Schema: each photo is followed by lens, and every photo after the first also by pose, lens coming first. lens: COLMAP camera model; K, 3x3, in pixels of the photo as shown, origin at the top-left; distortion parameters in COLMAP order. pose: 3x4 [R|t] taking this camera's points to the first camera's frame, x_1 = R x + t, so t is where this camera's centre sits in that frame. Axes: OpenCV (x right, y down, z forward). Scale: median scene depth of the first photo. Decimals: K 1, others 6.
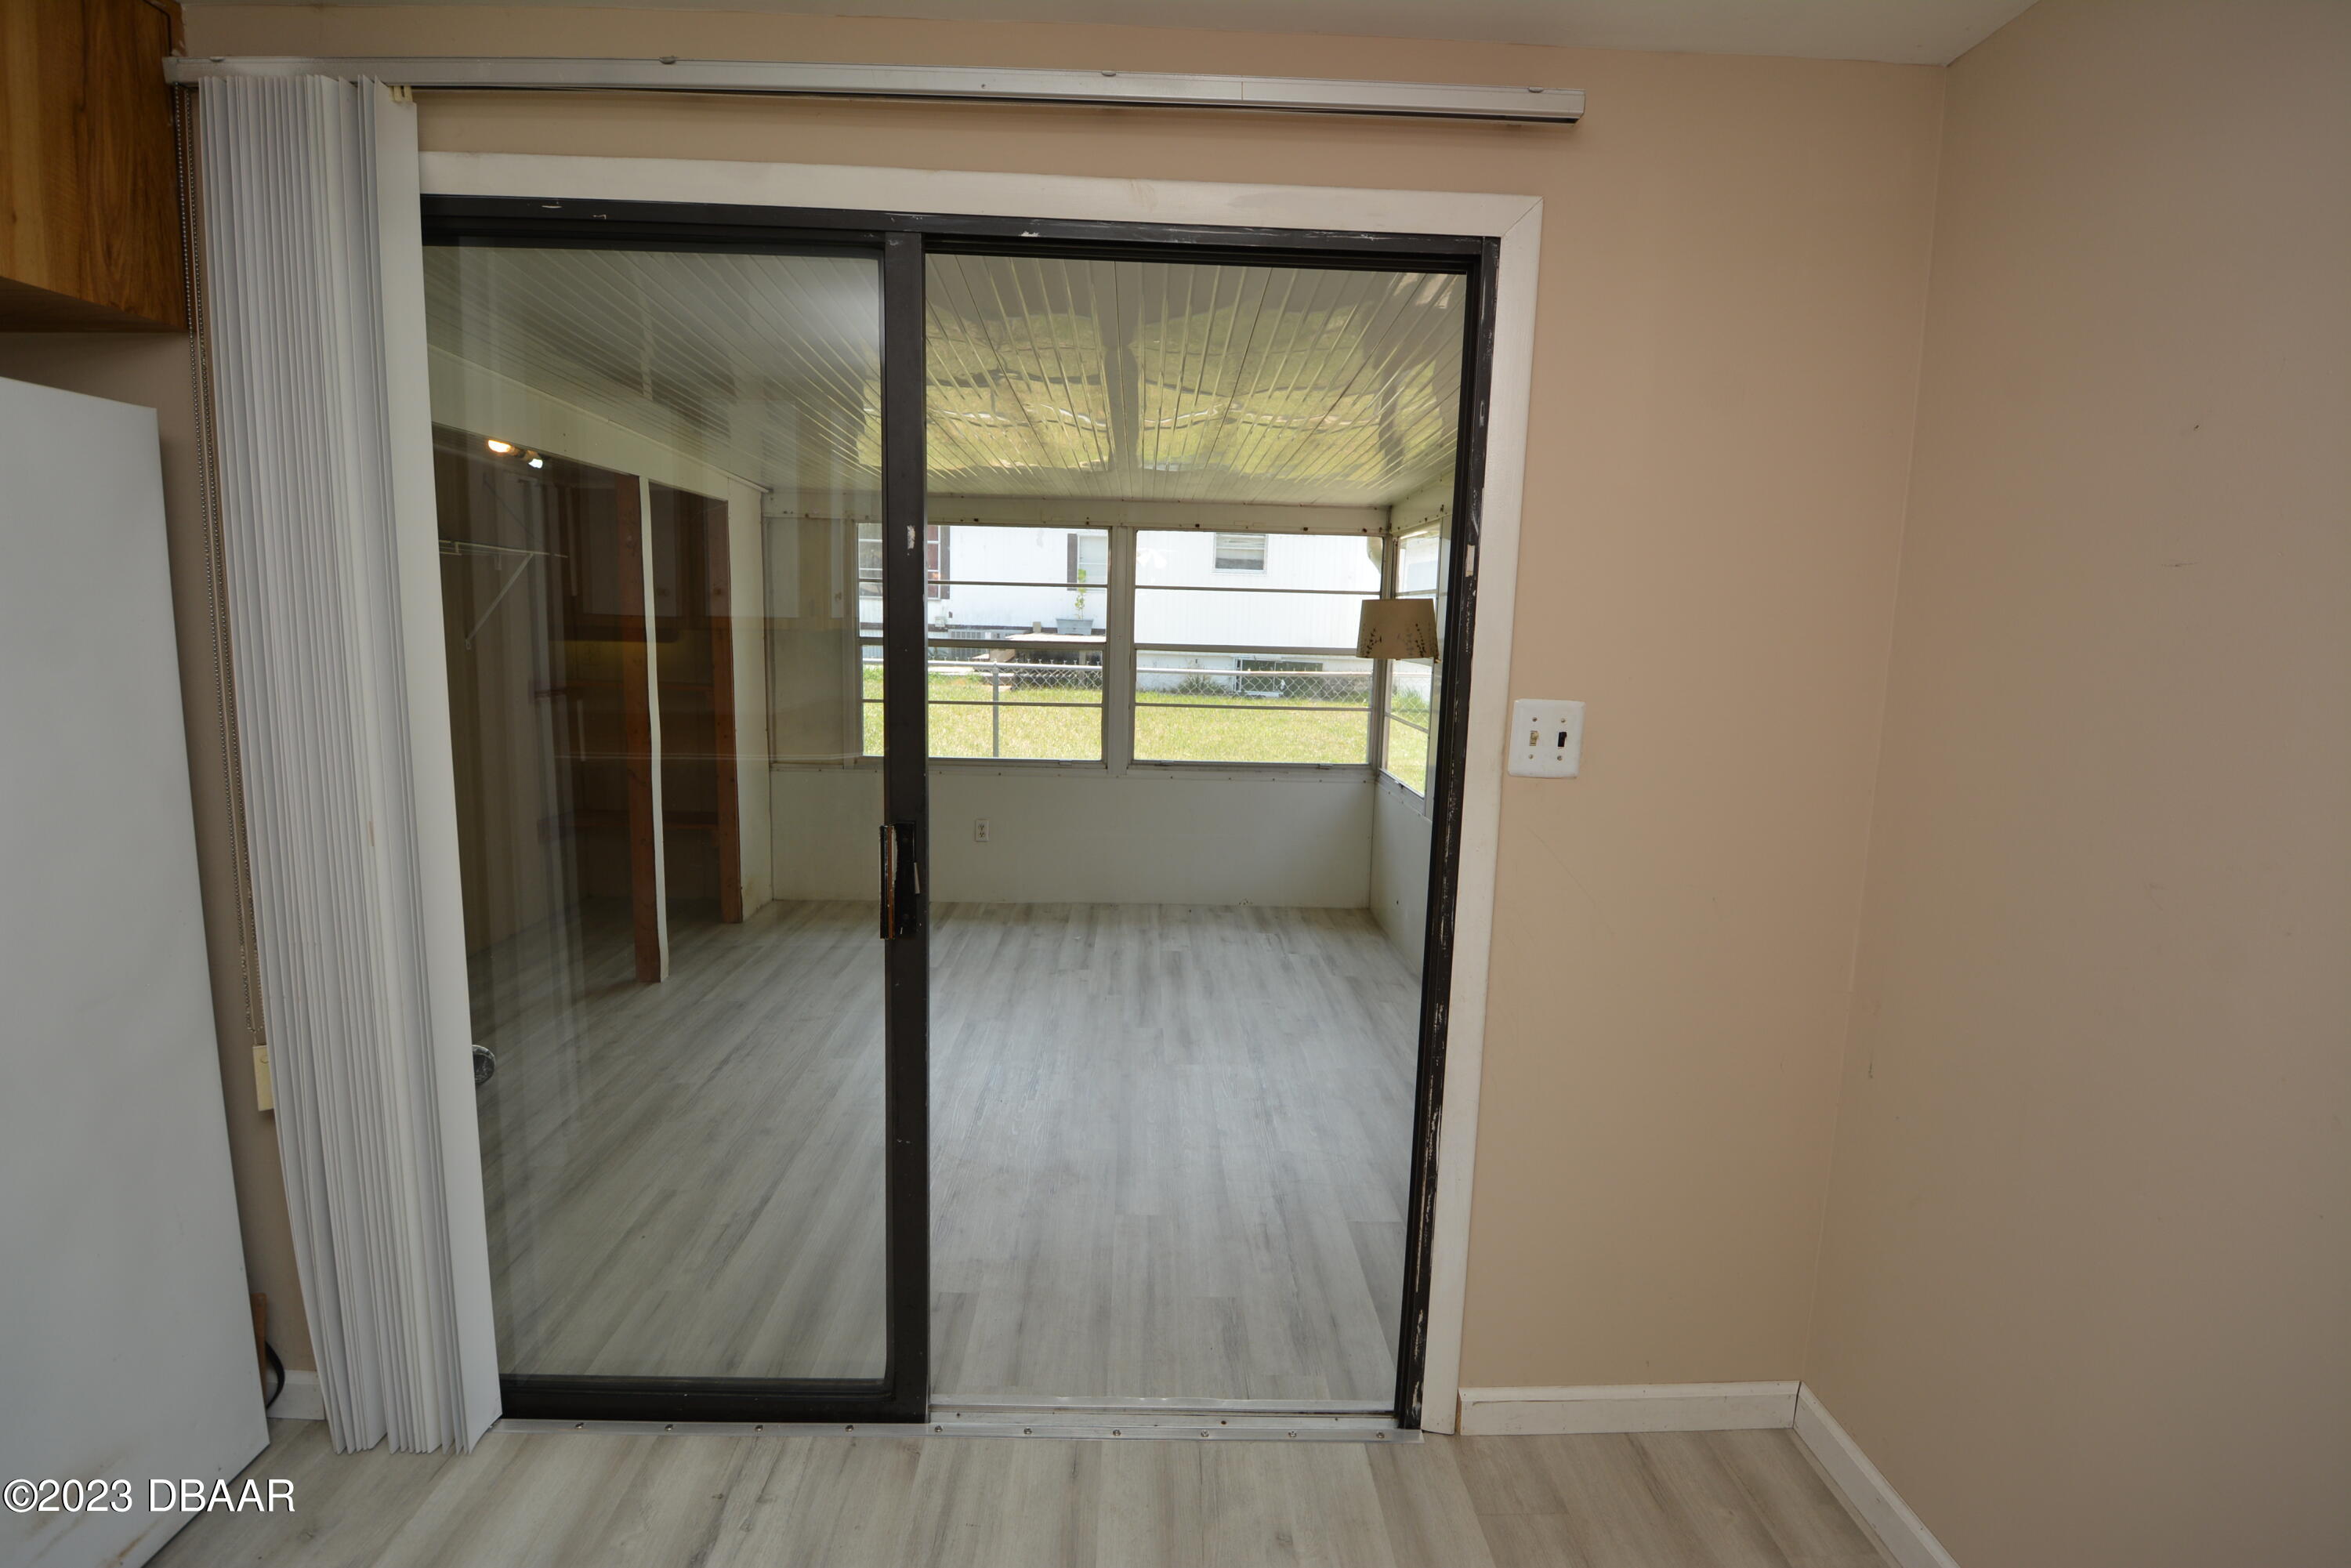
lens RADIAL K [[1033.6, 0, 1170.1], [0, 1033.6, 751.4], [0, 0, 1]] dist [0.007690, -0.018142]
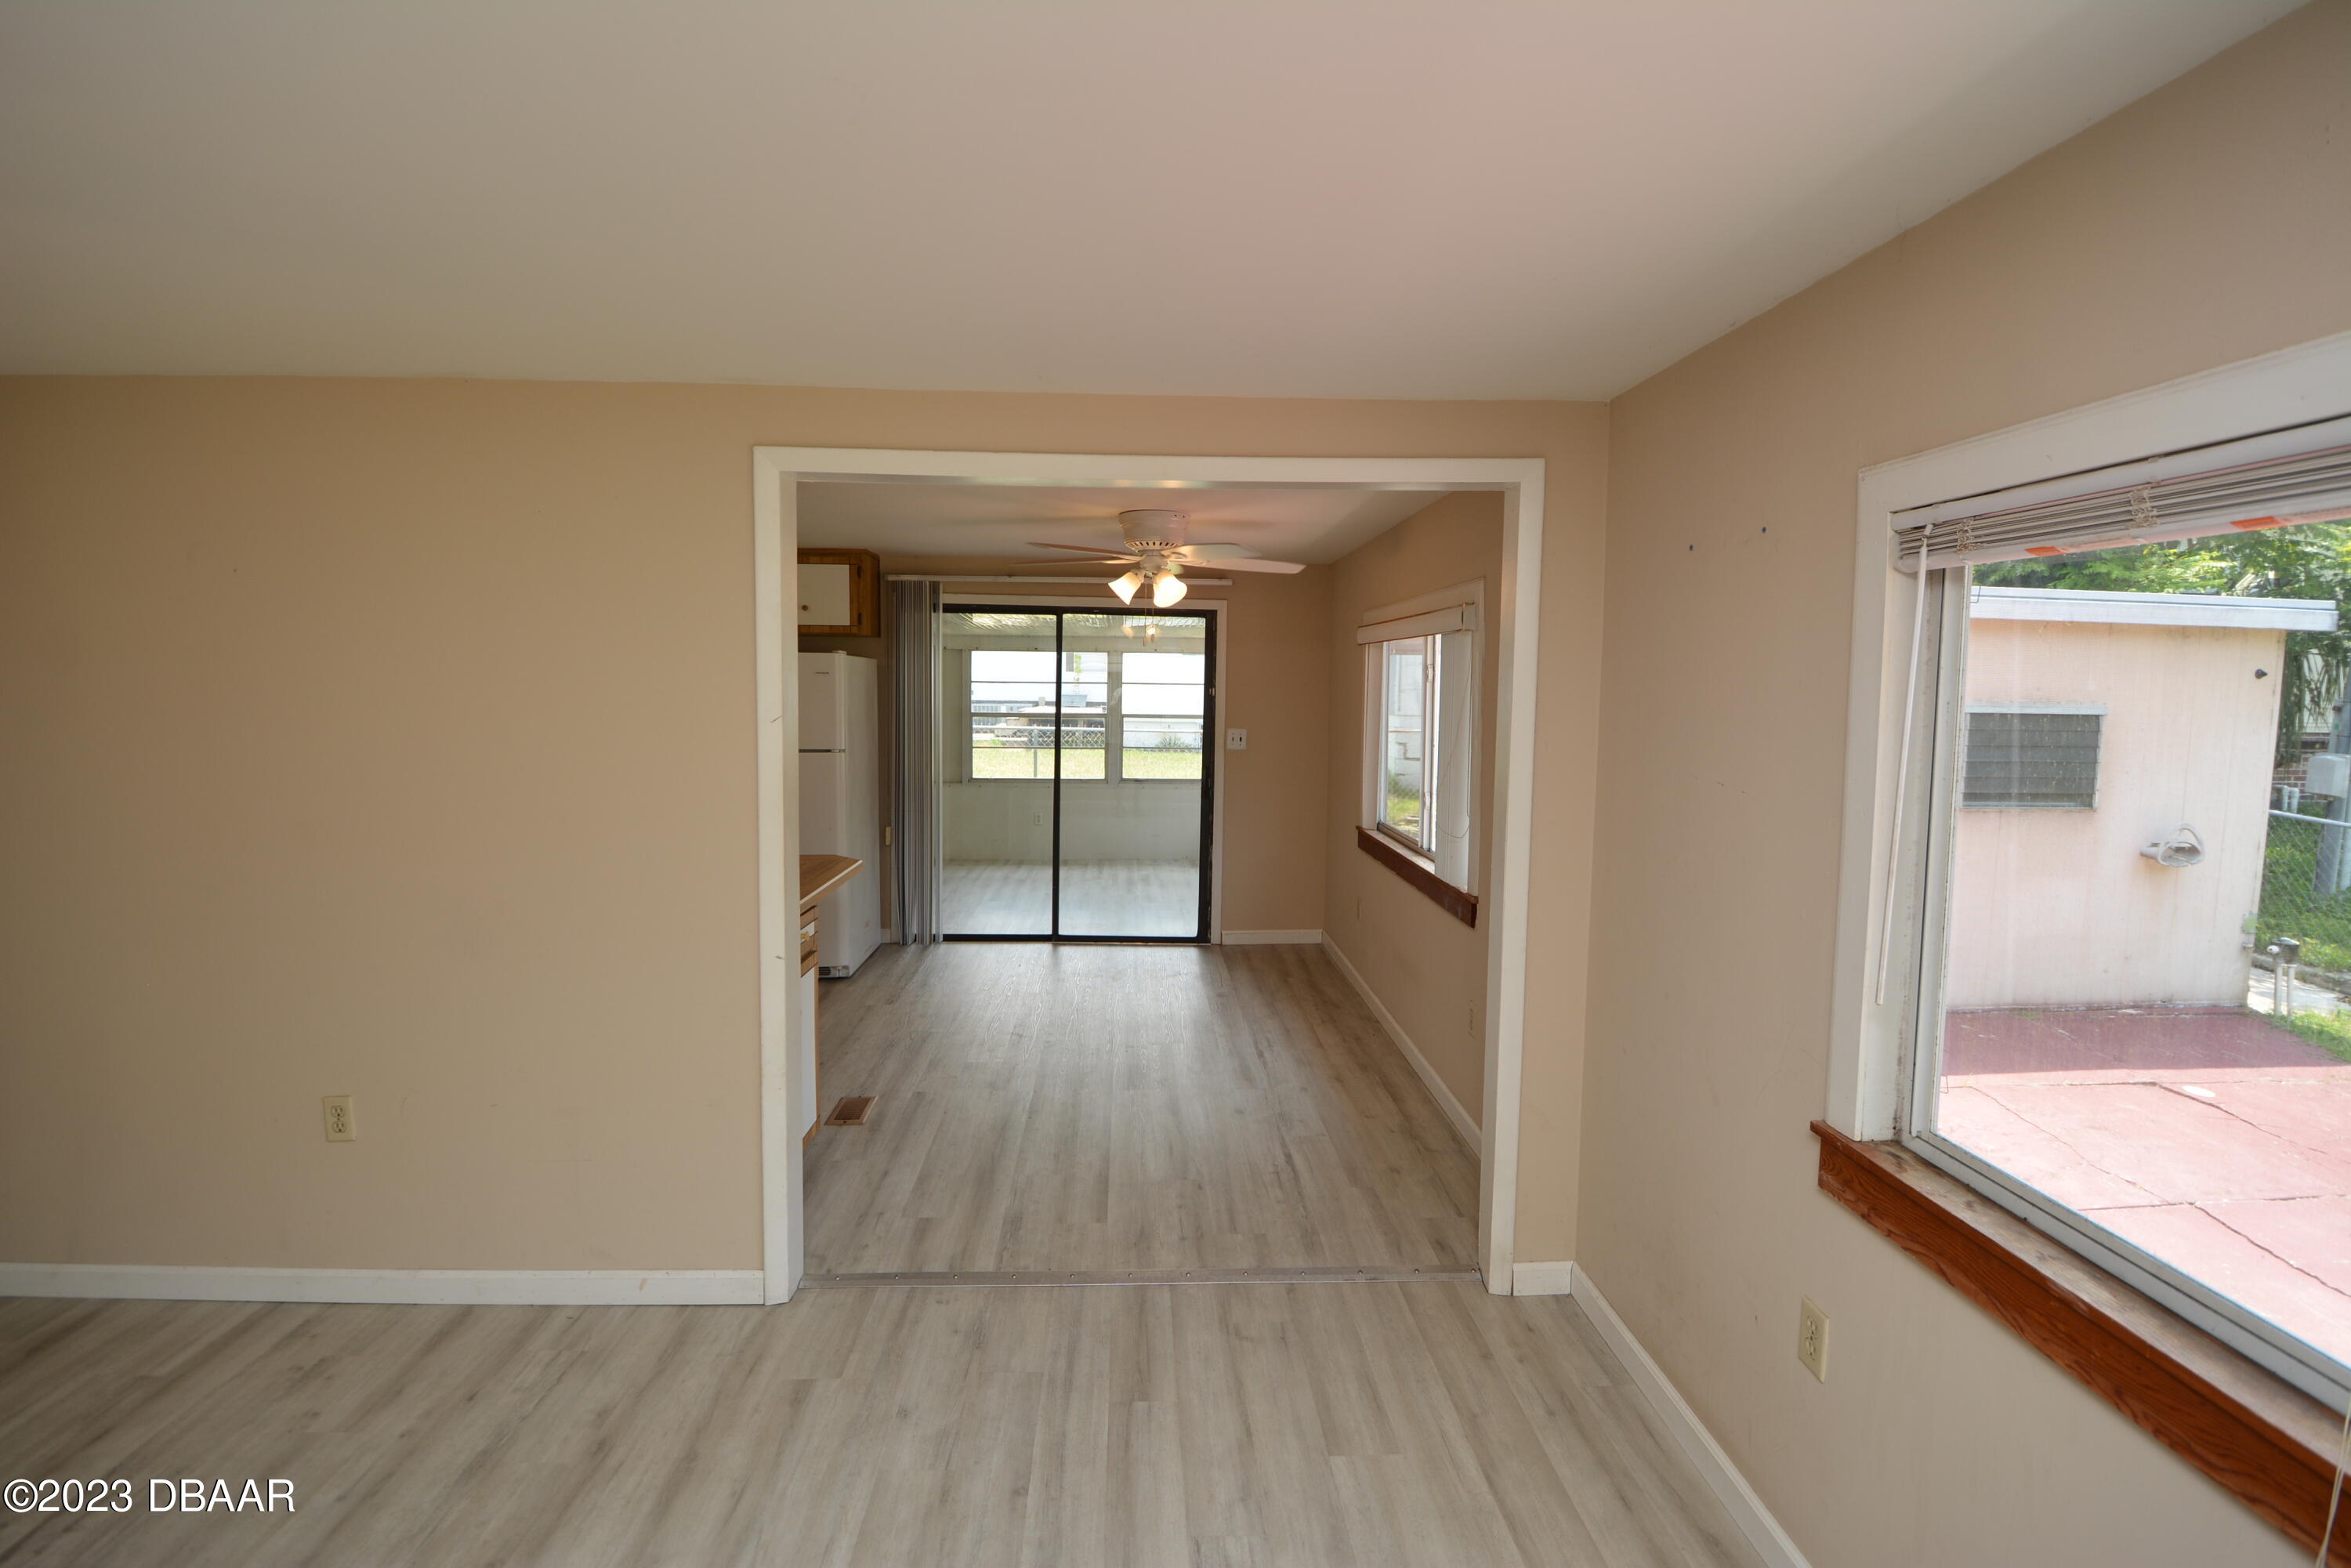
lens RADIAL K [[1033.6, 0, 1171.7], [0, 1033.6, 750.4], [0, 0, 1]] dist [0.007690, -0.018142]
pose [[0.999792, -0.013256, 0.015470, 0.046205], [0.014259, 0.997676, -0.066624, 0.161574], [-0.014551, 0.066831, 0.997658, -1.601933]]
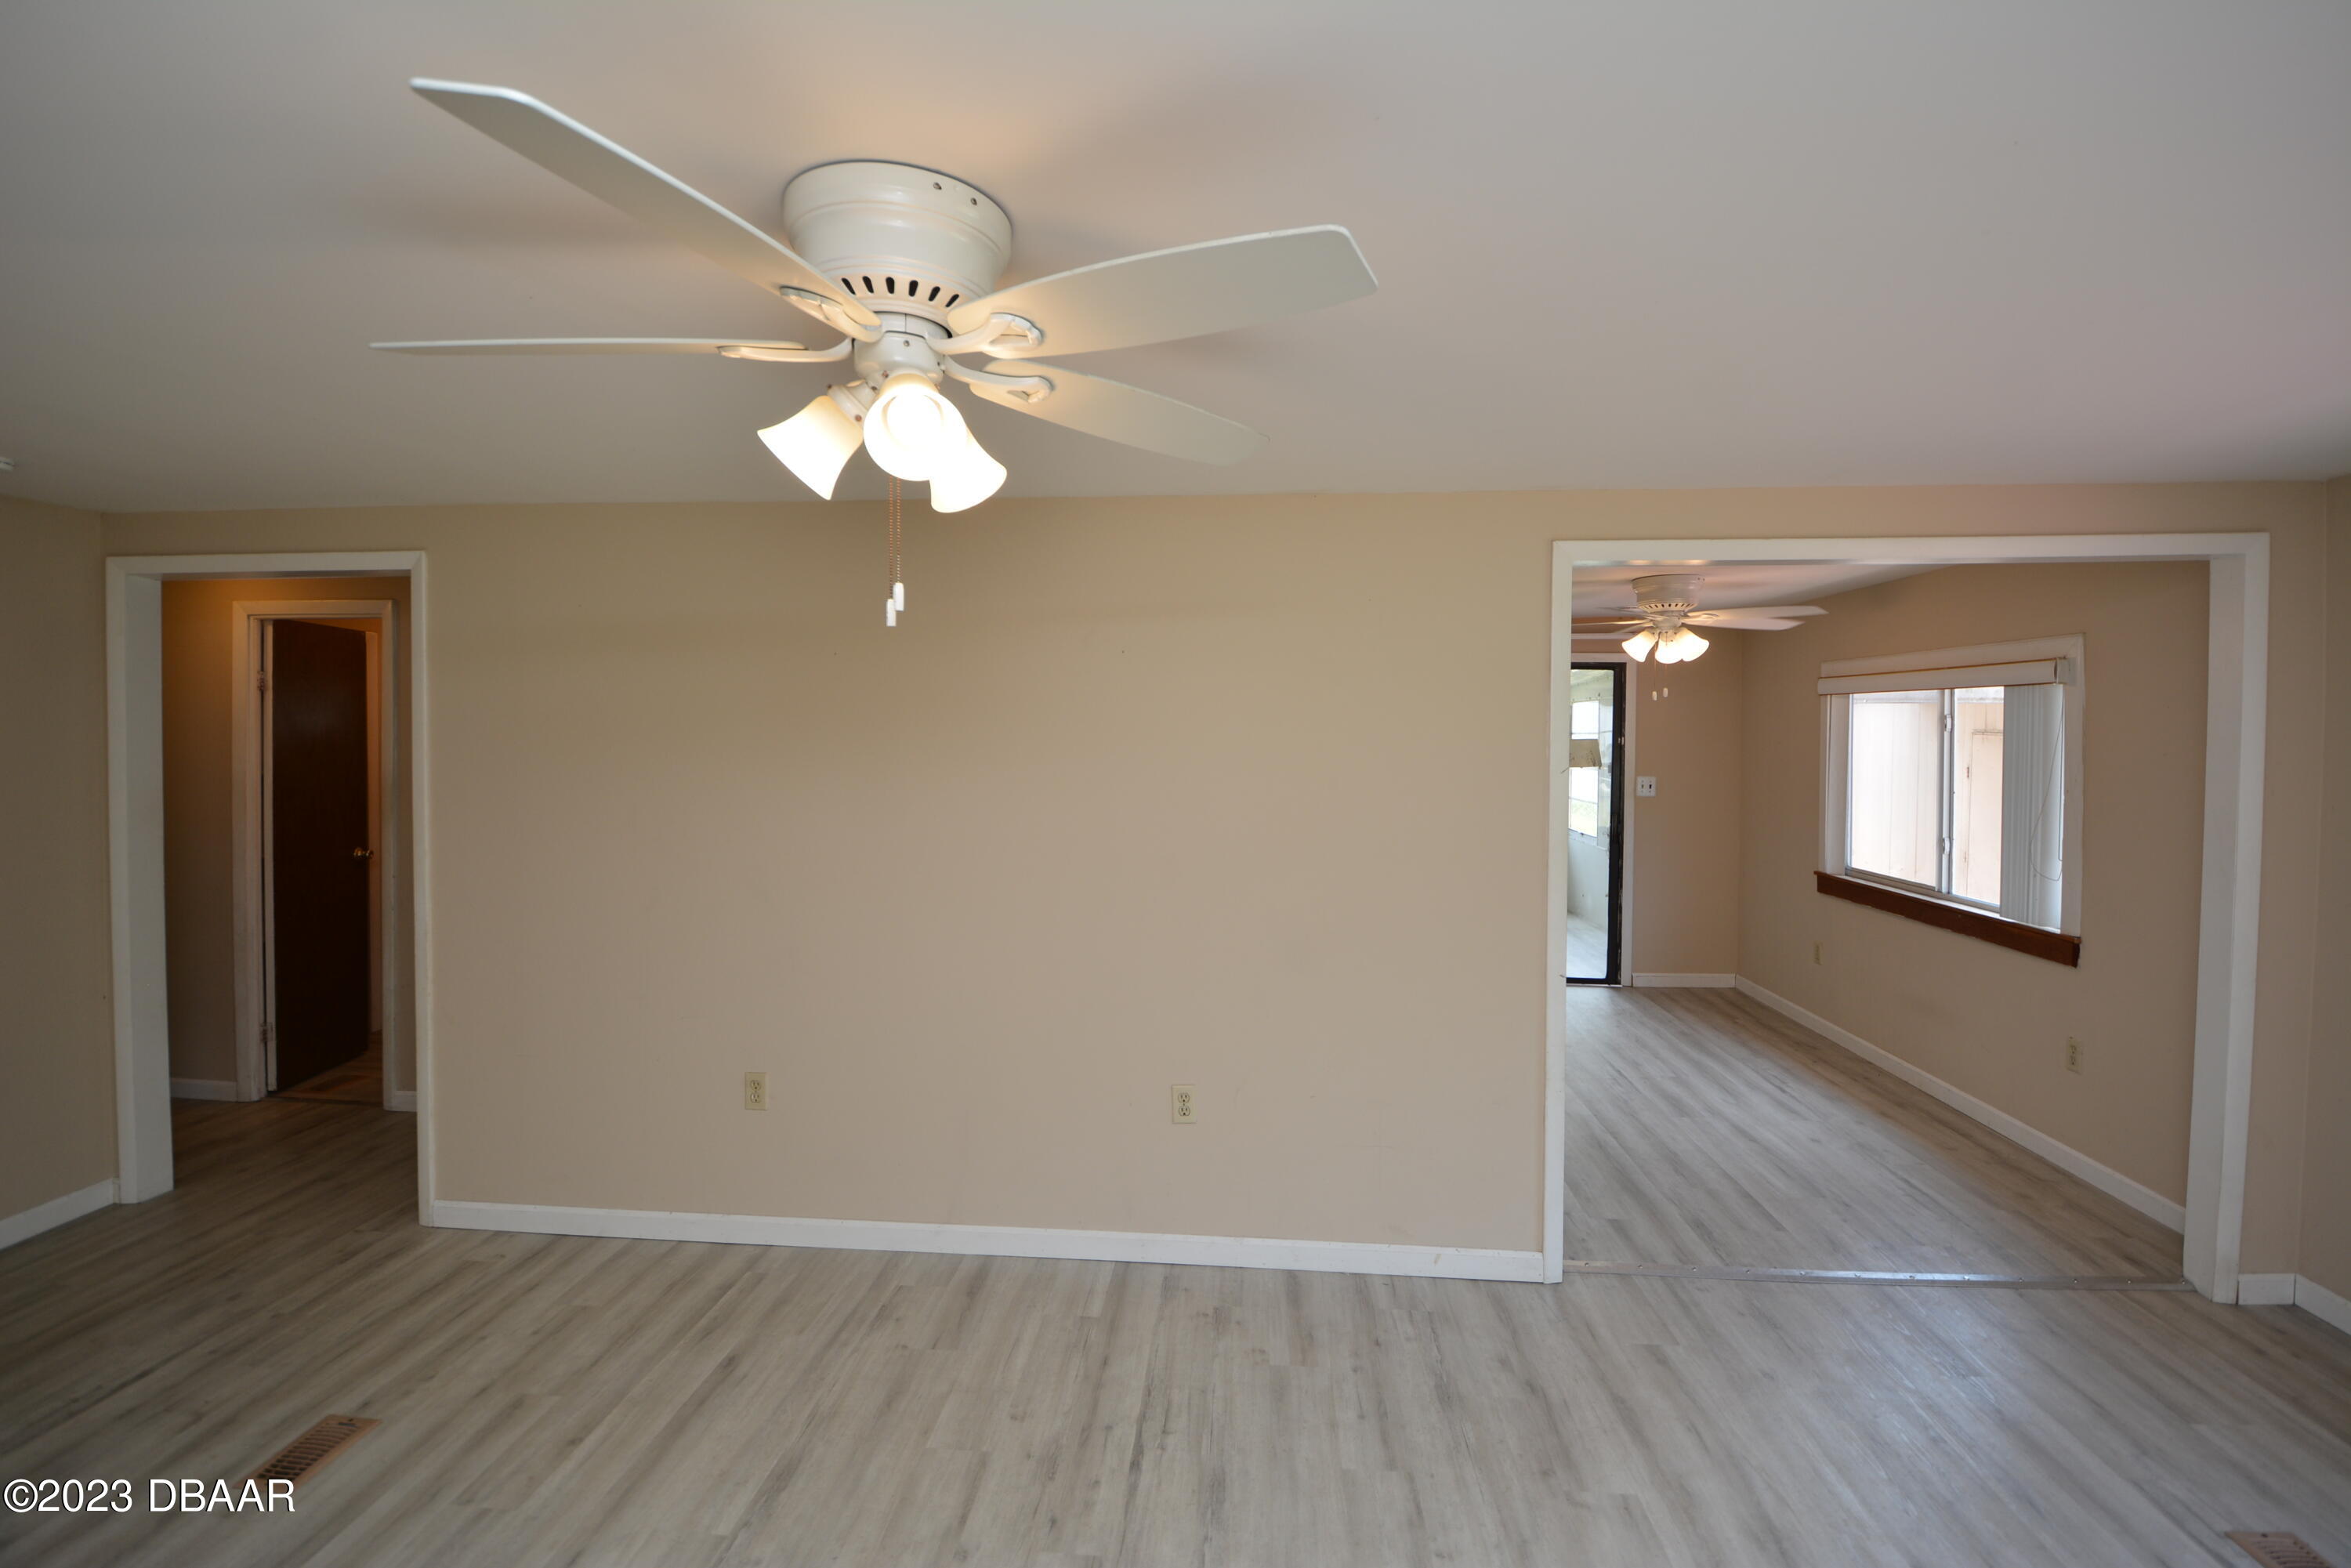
lens RADIAL K [[1033.6, 0, 1171.5], [0, 1033.6, 748.4], [0, 0, 1]] dist [0.007690, -0.018142]
pose [[0.993729, -0.017258, -0.110478, -0.572400], [0.004502, 0.993392, -0.114686, 0.166647], [0.111727, 0.113469, 0.987239, -1.790249]]
